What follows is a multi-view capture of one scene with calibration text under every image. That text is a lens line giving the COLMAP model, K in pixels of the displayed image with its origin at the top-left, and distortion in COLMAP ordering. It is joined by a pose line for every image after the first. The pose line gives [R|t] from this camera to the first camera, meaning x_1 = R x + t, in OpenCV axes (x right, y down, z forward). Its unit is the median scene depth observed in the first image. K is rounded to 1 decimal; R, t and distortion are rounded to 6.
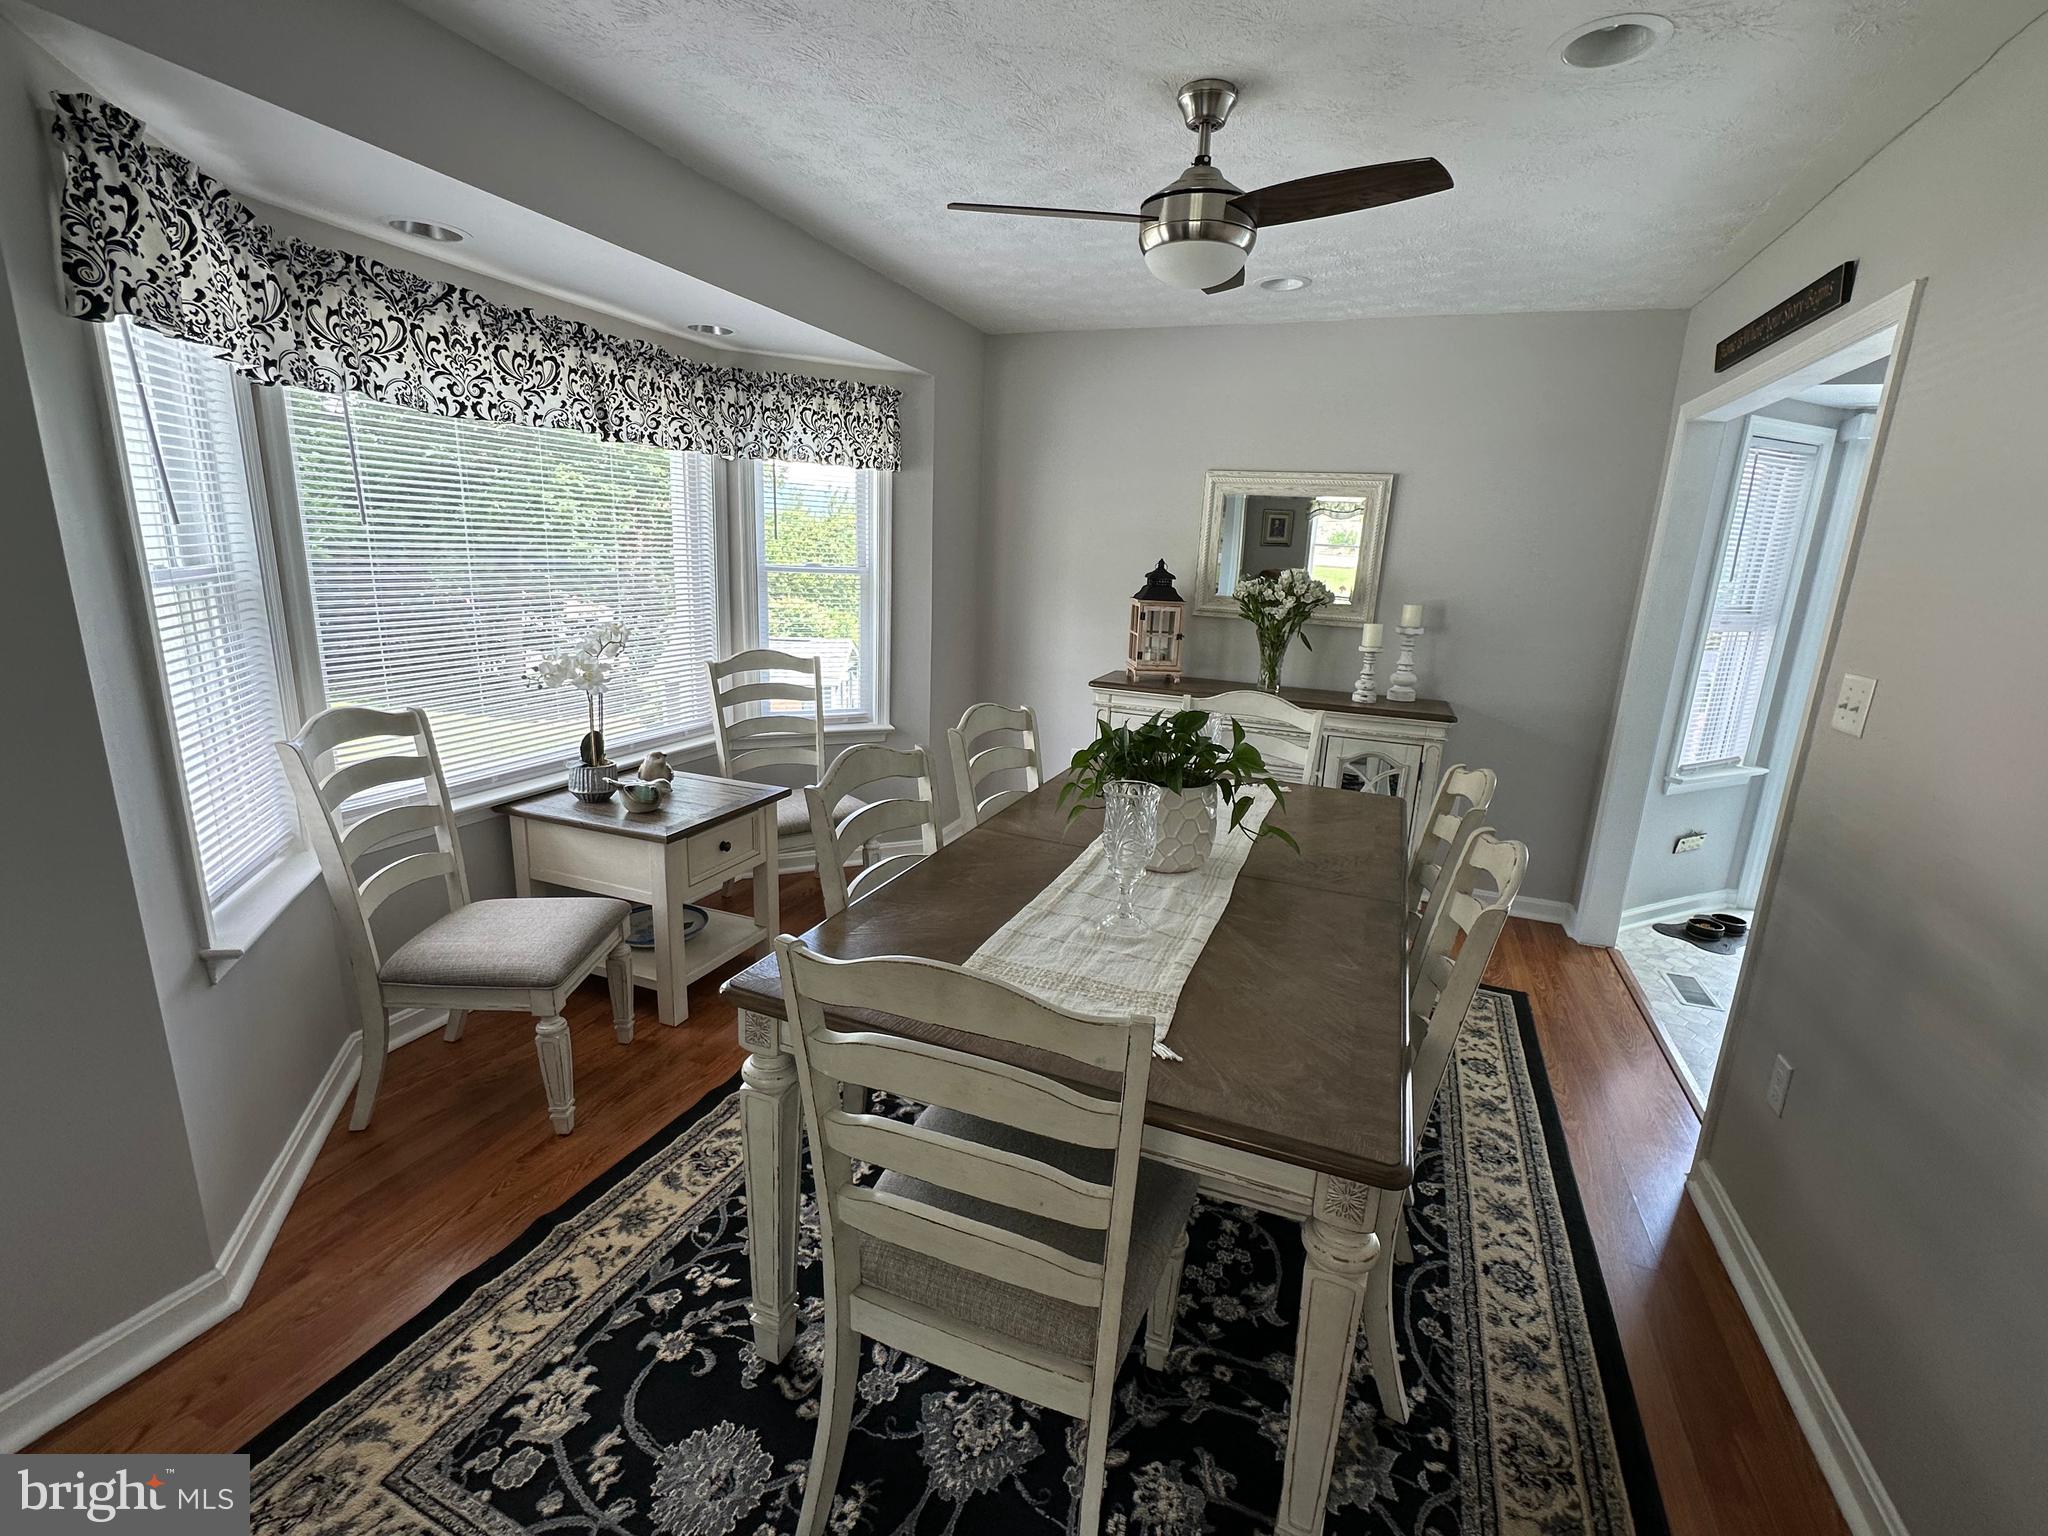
lens RADIAL K [[904.6, 0, 1021.7], [0, 904.6, 770.5], [0, 0, 1]] dist [-0.003164, 0.000115]
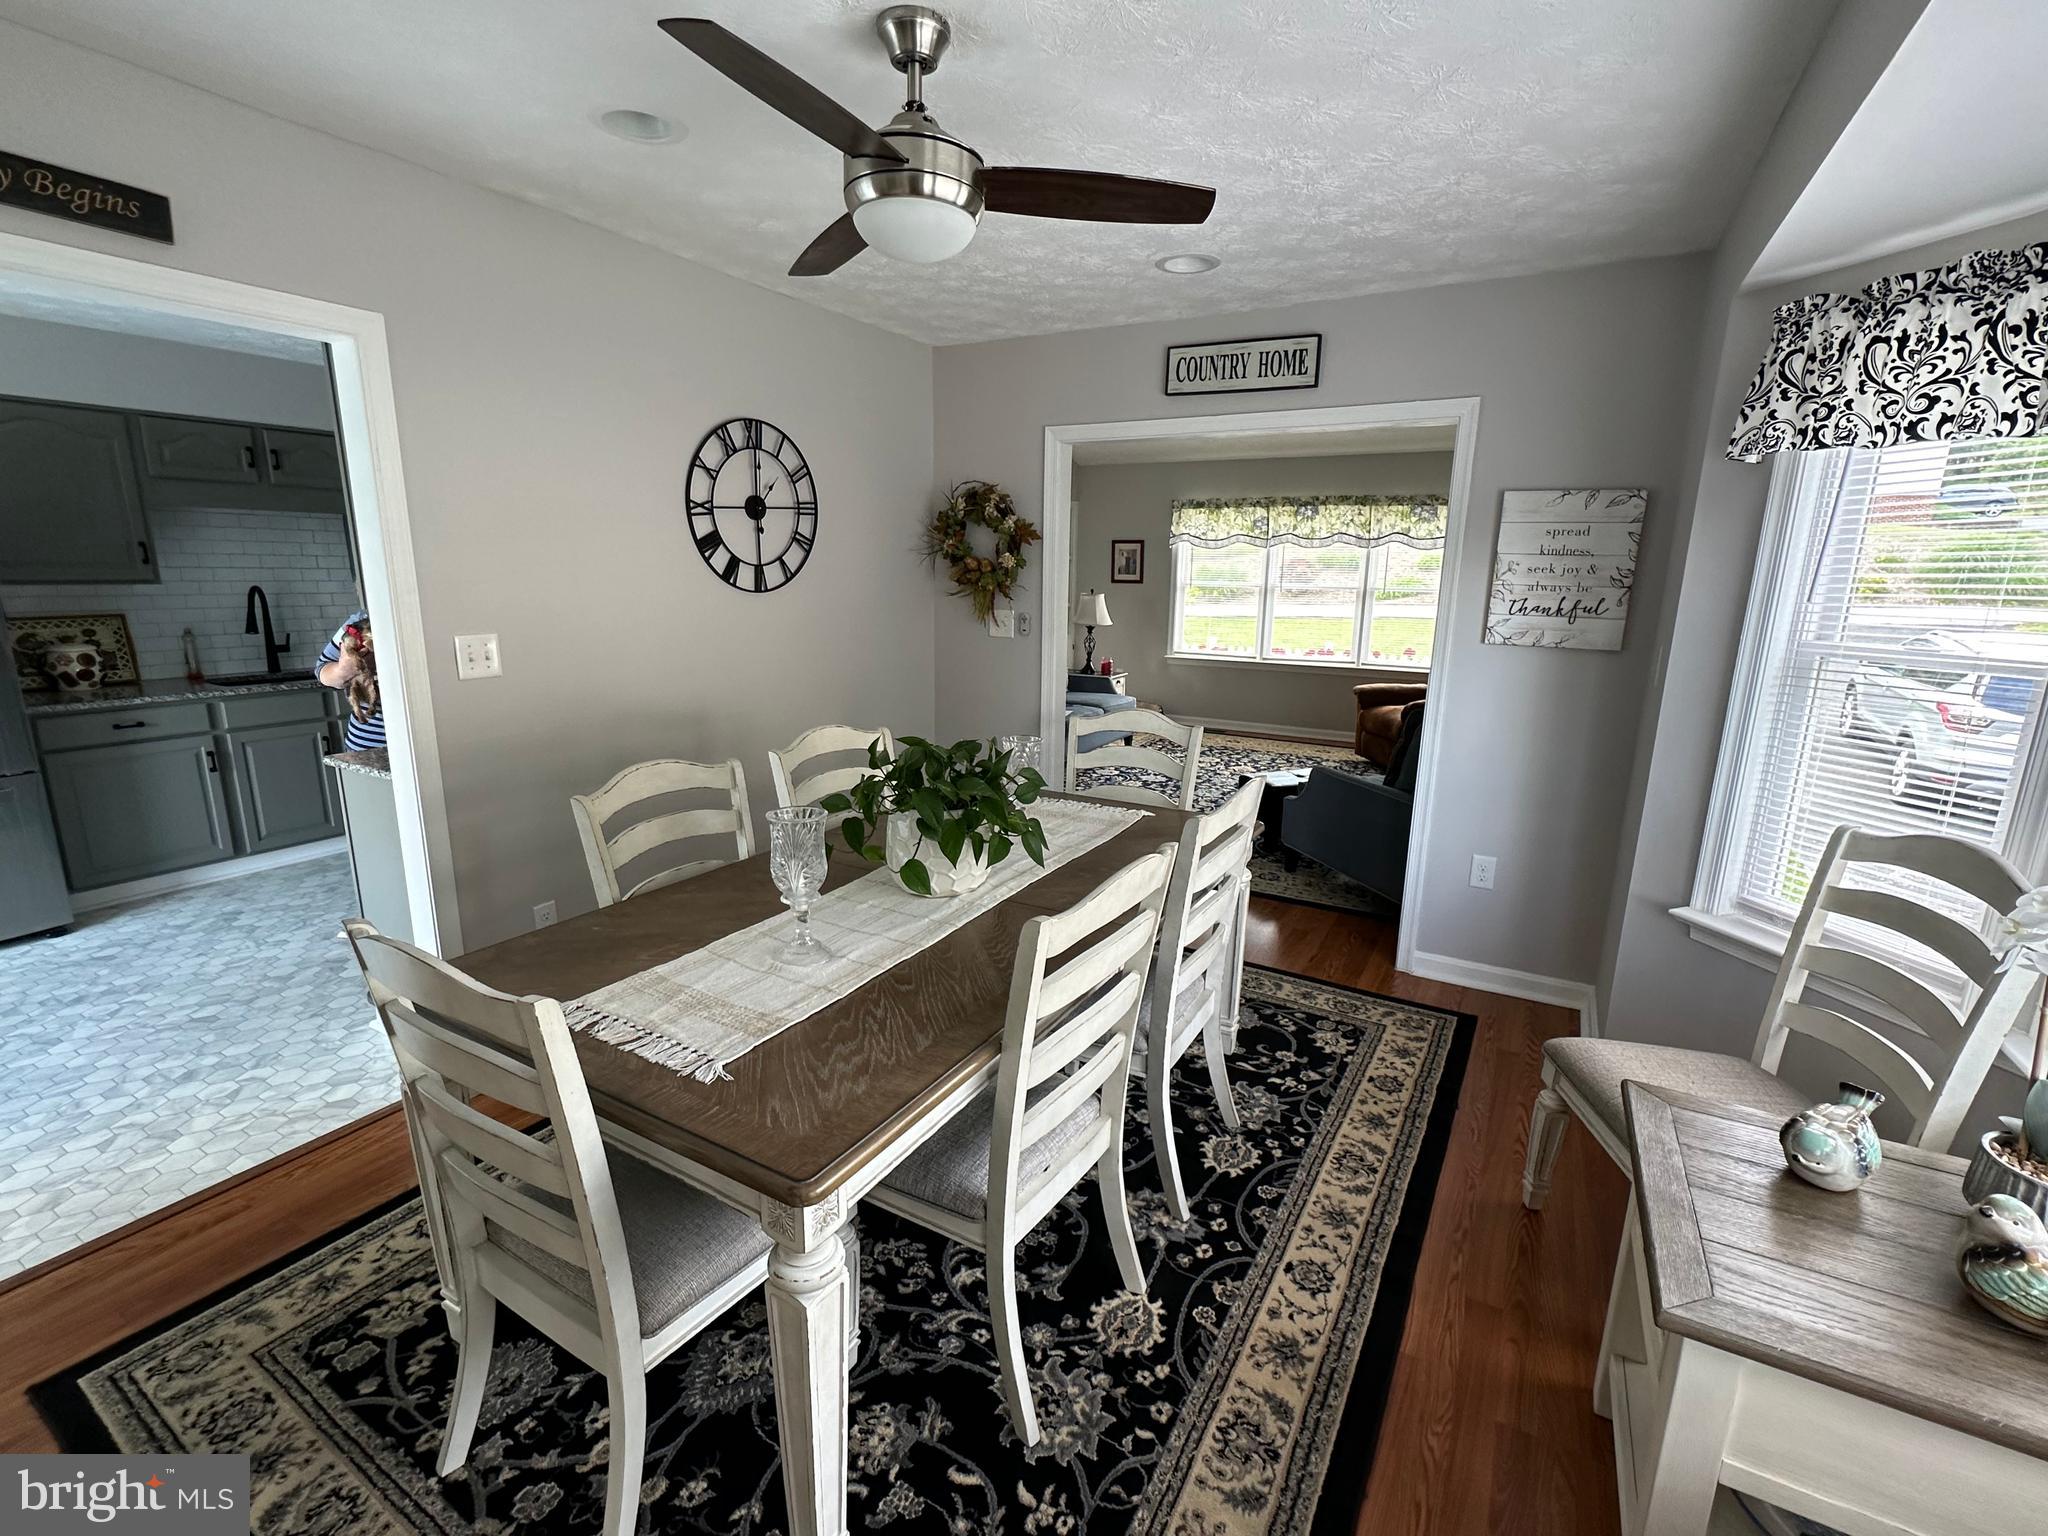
lens RADIAL K [[904.6, 0, 1021.7], [0, 904.6, 770.5], [0, 0, 1]] dist [-0.003164, 0.000115]
pose [[-0.988003, -0.095531, 0.121342, -0.048430], [-0.028265, 0.884302, 0.466059, -0.505584], [-0.151827, 0.457038, -0.876393, 1.962184]]
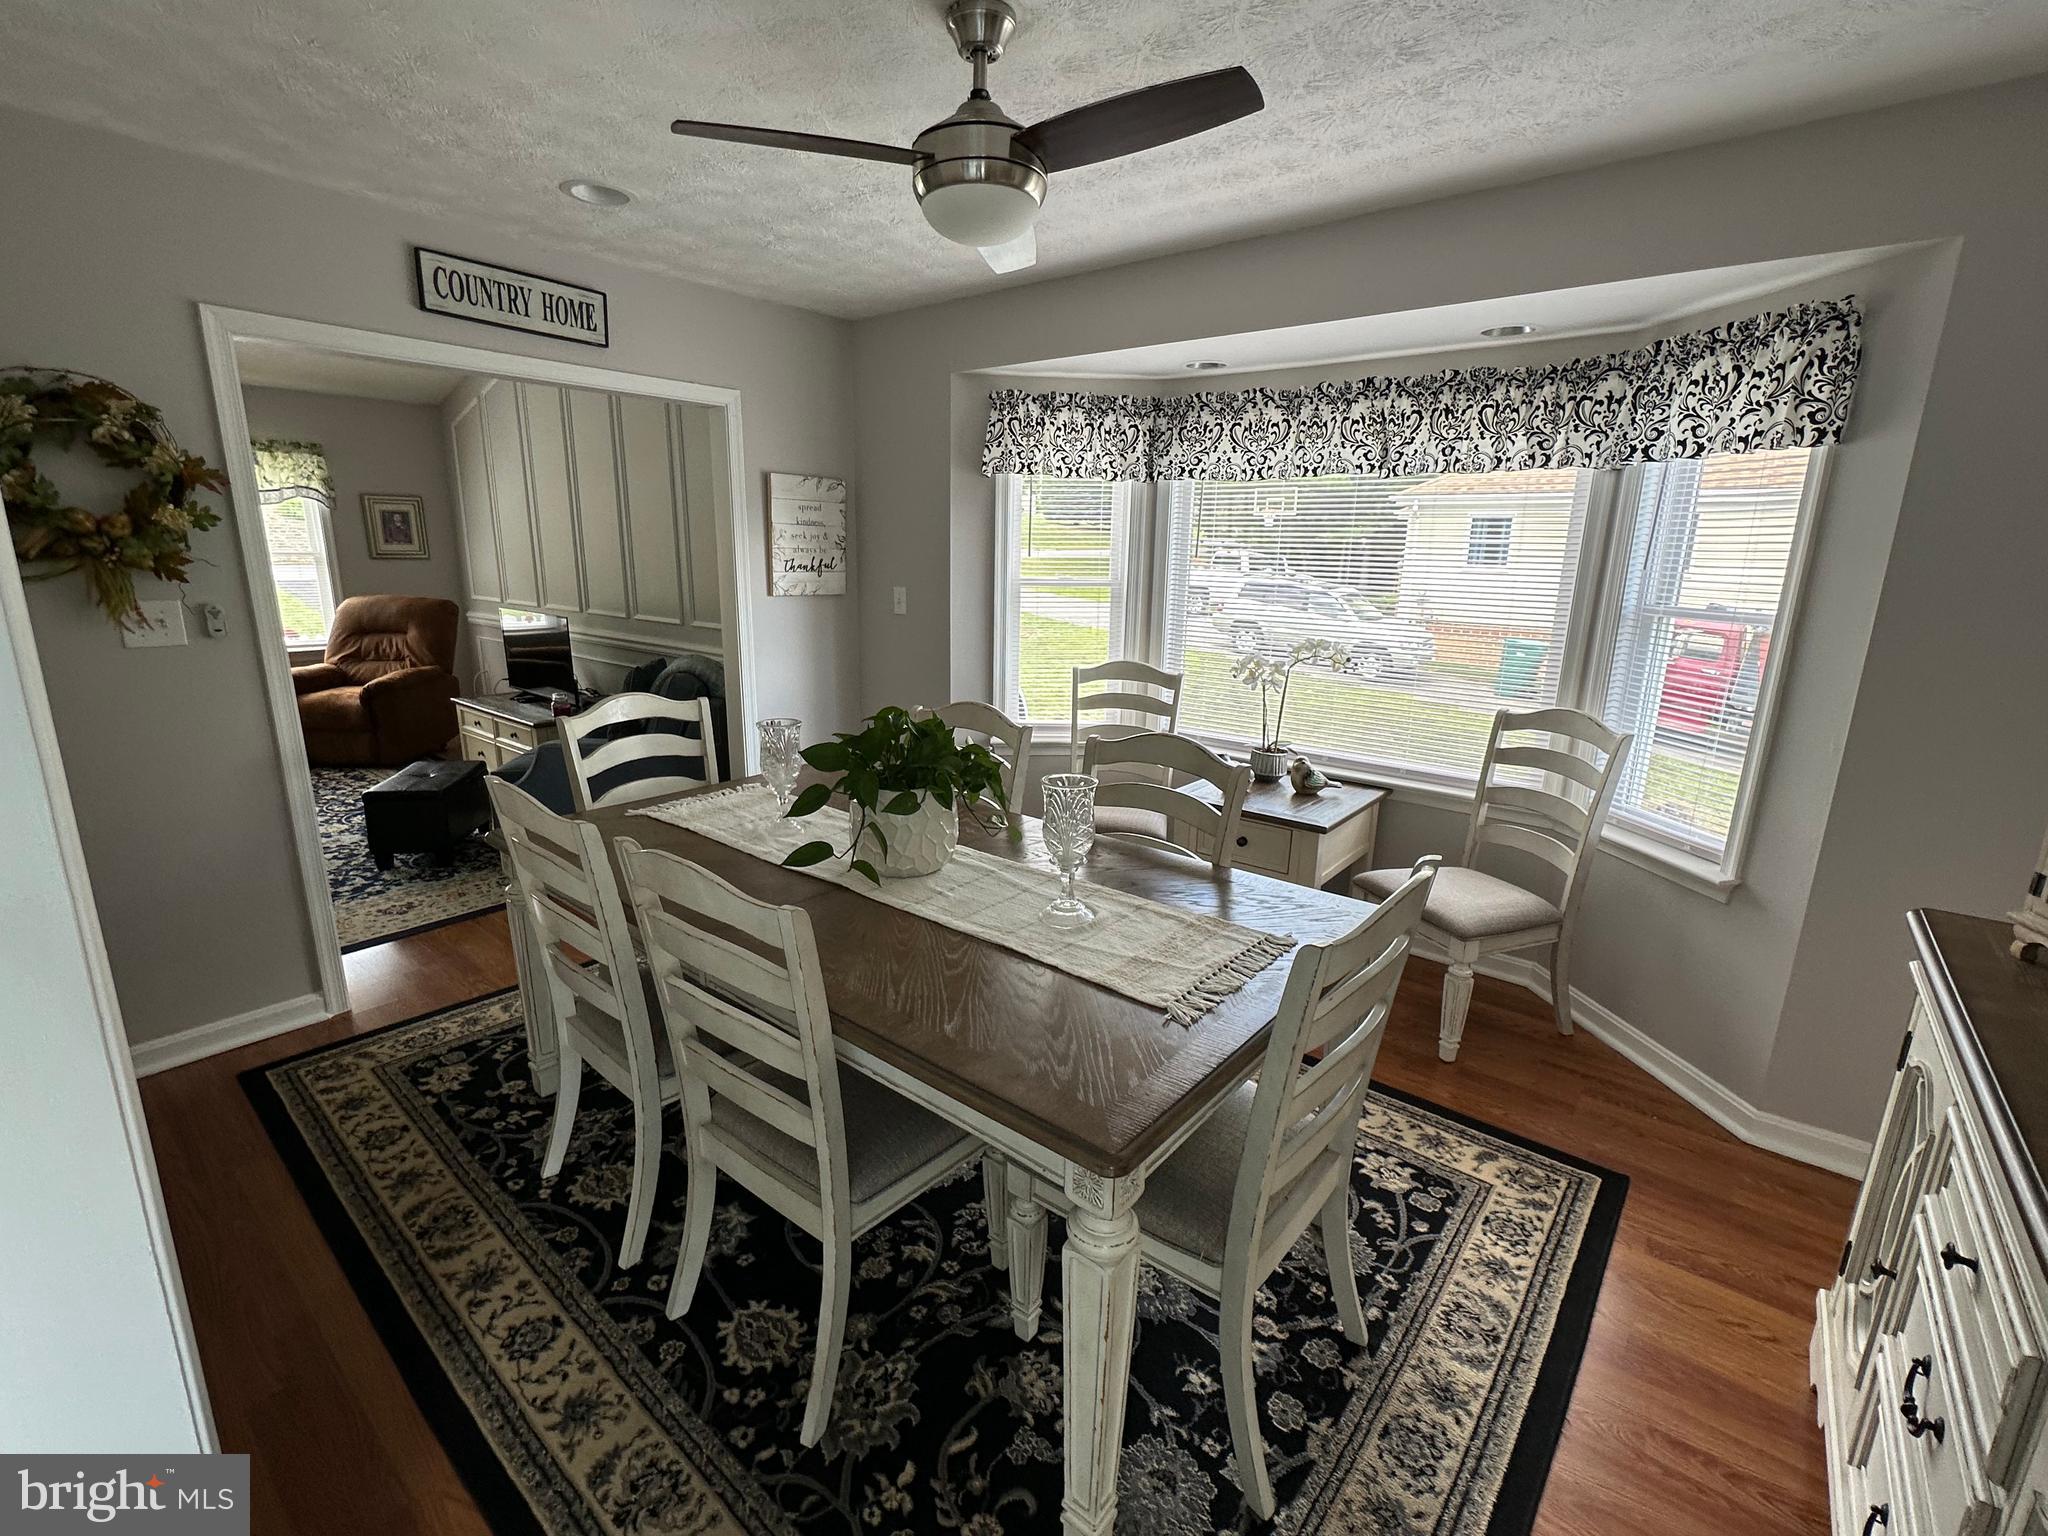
lens RADIAL K [[904.6, 0, 1021.7], [0, 904.6, 770.5], [0, 0, 1]] dist [-0.003164, 0.000115]
pose [[-0.304037, 0.171122, -0.937165, 1.103152], [-0.275193, 0.926021, 0.258366, -0.292889], [0.912047, 0.336455, -0.234453, 1.430827]]
